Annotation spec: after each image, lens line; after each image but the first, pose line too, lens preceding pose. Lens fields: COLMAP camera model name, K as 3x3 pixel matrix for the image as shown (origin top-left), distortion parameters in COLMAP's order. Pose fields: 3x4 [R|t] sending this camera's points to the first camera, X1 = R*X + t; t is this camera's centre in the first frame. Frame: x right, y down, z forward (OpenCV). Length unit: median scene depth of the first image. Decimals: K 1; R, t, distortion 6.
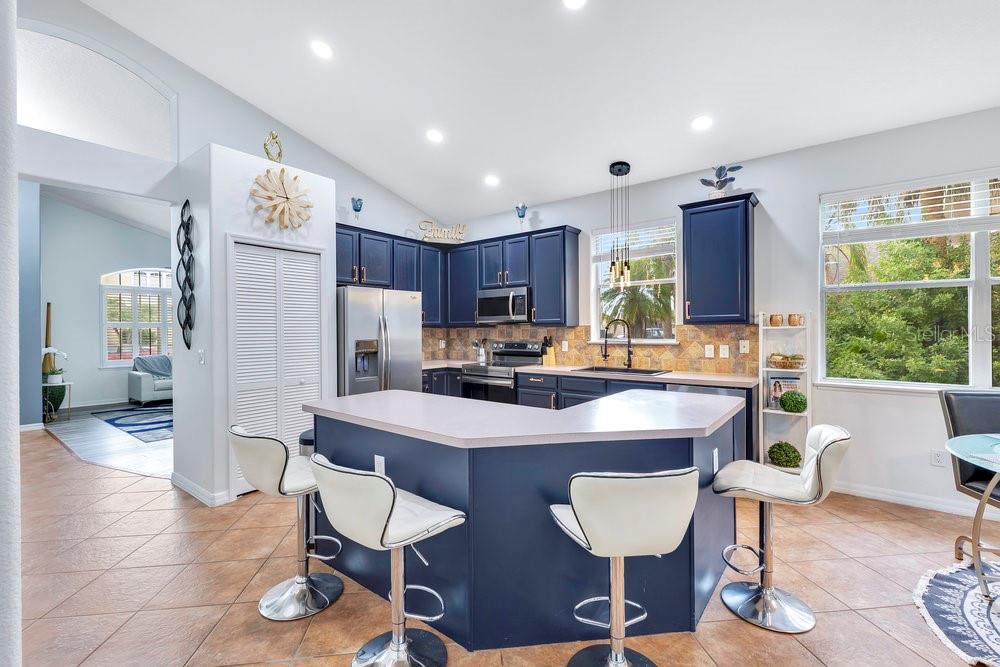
lens RADIAL K [[434.5, 0, 500.0], [0, 434.5, 333.5], [0, 0, 1]] dist [0.000159, 0.000115]
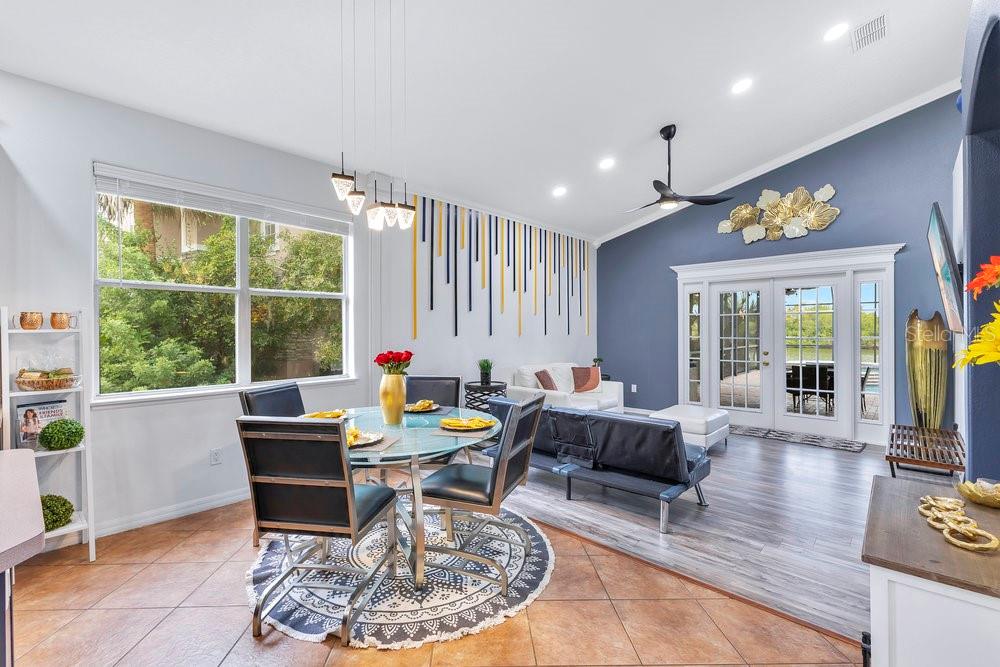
lens RADIAL K [[443.6, 0, 484.3], [0, 443.6, 331.0], [0, 0, 1]] dist [0.004672, 0.000474]
pose [[0.093950, 0.002698, 0.995573, 0.006458], [0.011773, 0.999923, -0.003821, -0.002514], [-0.995507, 0.012080, 0.093911, 0.218343]]
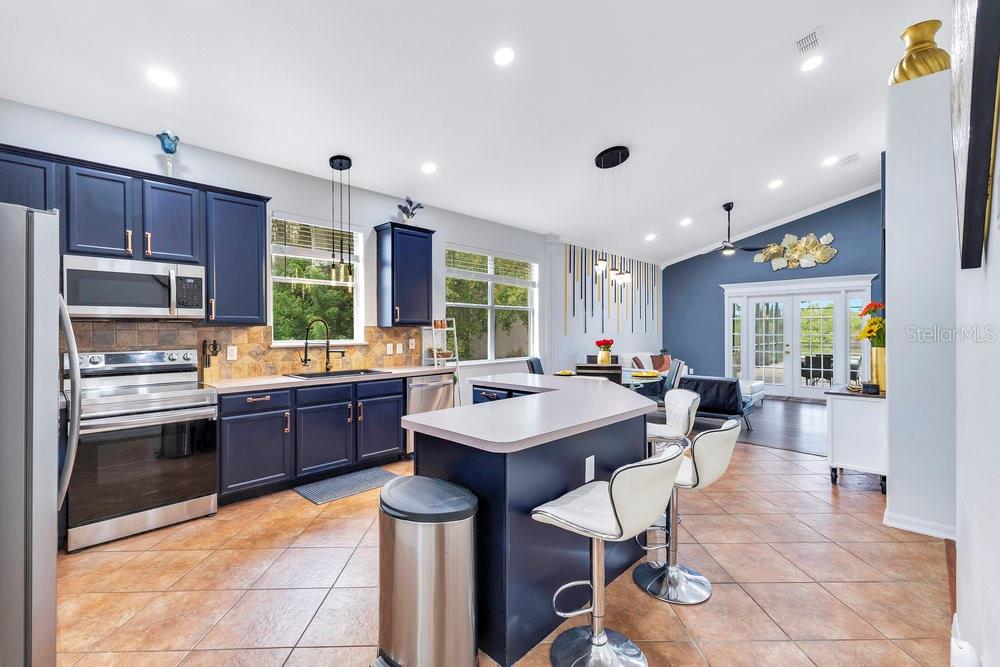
lens RADIAL K [[434.5, 0, 500.0], [0, 434.5, 333.5], [0, 0, 1]] dist [0.000159, 0.000115]
pose [[0.102097, -0.003379, 0.994769, -0.720090], [0.011247, 0.999934, 0.002242, -0.001110], [-0.994711, 0.010959, 0.102128, 0.621012]]
